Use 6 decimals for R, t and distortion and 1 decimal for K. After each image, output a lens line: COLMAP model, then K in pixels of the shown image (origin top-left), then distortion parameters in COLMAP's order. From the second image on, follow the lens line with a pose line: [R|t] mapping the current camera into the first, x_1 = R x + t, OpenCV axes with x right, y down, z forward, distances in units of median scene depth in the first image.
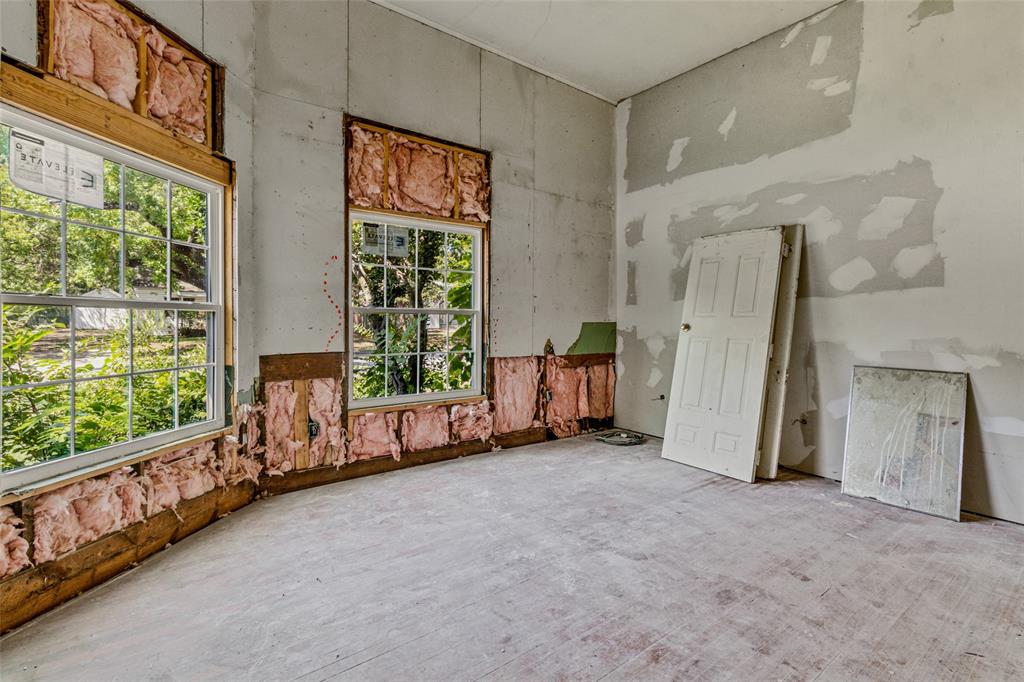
lens RADIAL K [[485.0, 0, 516.1], [0, 485.0, 334.2], [0, 0, 1]] dist [-0.000066, -0.000115]
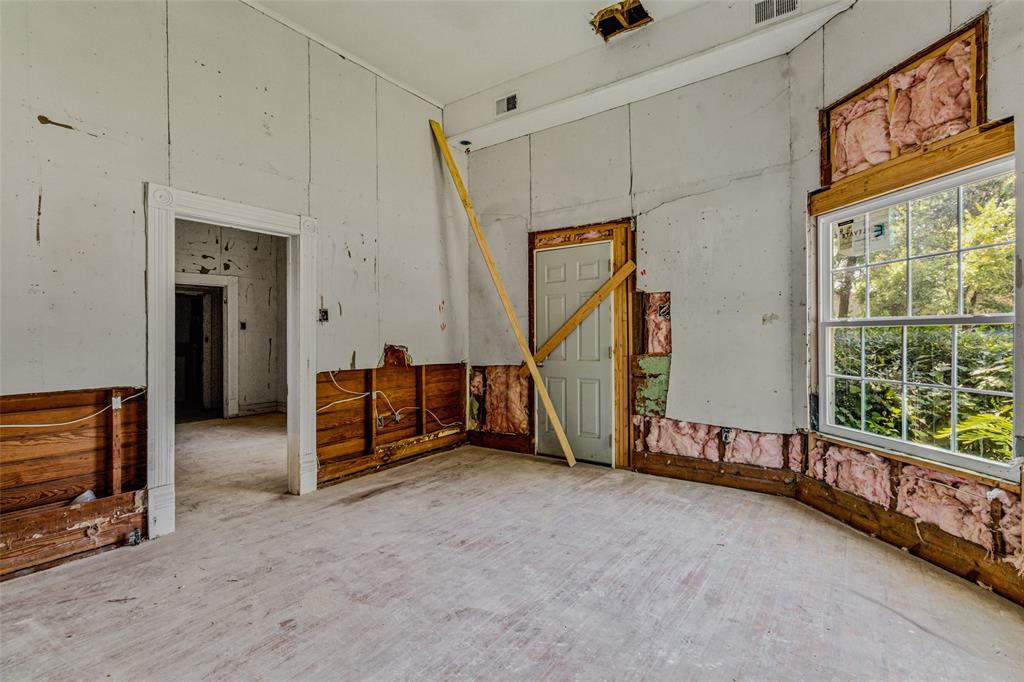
lens RADIAL K [[485.0, 0, 511.2], [0, 485.0, 338.4], [0, 0, 1]] dist [-0.000066, -0.000115]
pose [[-0.959474, 0.001379, -0.281795, 0.459726], [-0.005332, 0.999720, 0.023046, -0.048387], [0.281748, 0.023614, -0.959198, 2.020821]]
